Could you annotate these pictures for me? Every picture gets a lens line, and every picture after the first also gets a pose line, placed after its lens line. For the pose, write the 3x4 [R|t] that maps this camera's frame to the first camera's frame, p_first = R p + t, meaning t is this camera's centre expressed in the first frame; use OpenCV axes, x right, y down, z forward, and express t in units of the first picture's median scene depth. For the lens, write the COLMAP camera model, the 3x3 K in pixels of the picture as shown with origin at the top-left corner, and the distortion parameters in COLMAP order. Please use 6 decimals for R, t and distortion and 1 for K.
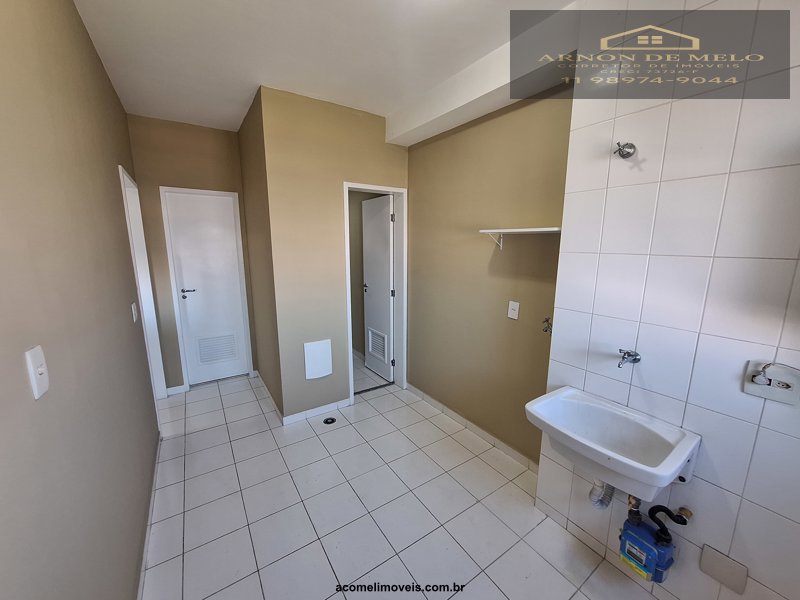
lens RADIAL K [[315.2, 0, 407.2], [0, 315.2, 301.5], [0, 0, 1]] dist [-0.001823, 0.000403]
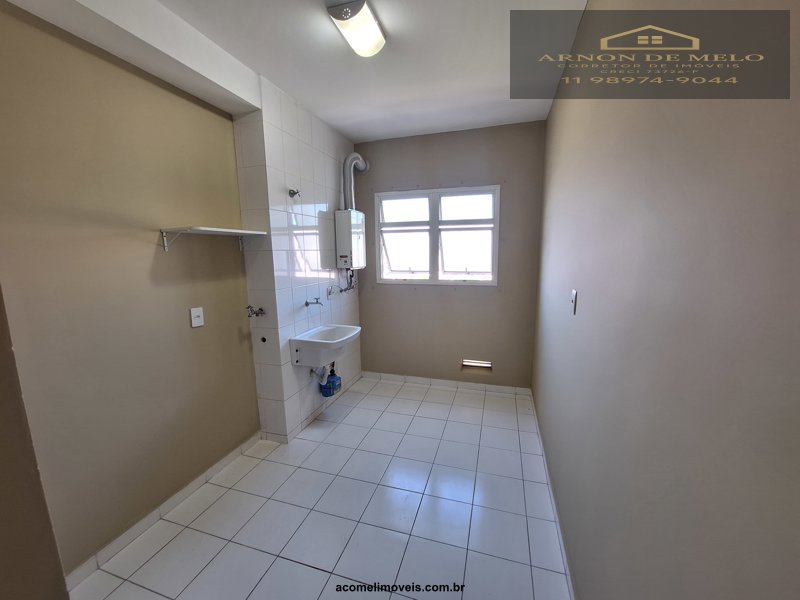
lens RADIAL K [[315.2, 0, 404.1], [0, 315.2, 299.6], [0, 0, 1]] dist [-0.001823, 0.000403]
pose [[-0.632376, -0.117869, 0.765642, -0.722248], [0.146927, 0.952167, 0.267937, -0.174779], [-0.760600, 0.281930, -0.584810, 1.058053]]
